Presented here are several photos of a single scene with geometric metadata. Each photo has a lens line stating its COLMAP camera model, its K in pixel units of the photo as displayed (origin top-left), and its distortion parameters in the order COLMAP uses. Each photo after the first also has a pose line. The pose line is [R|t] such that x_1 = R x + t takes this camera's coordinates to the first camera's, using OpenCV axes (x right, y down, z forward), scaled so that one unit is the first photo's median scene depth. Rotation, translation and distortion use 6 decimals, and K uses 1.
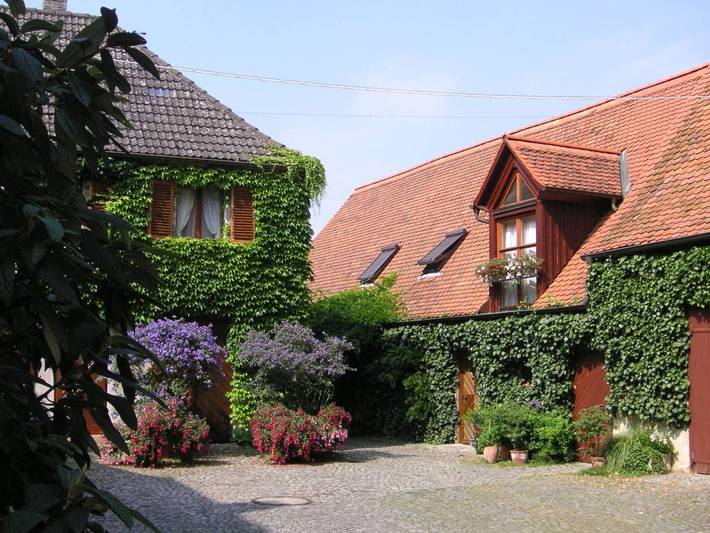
lens RADIAL K [[1093.2, 0, 355.0], [0, 1093.2, 266.5], [0, 0, 1]] dist [-0.145778, -0.015785]
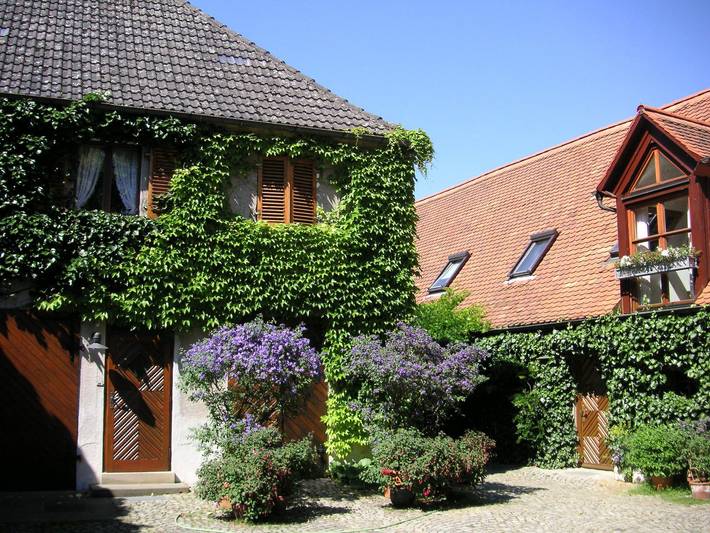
lens RADIAL K [[833.7, 0, 355.0], [0, 833.7, 266.5], [0, 0, 1]] dist [-0.153822, 0.007916]
pose [[0.999772, -0.005927, 0.020535, -0.101986], [0.006838, 0.998984, -0.044547, 0.033229], [-0.020250, 0.044677, 0.998796, 0.374867]]
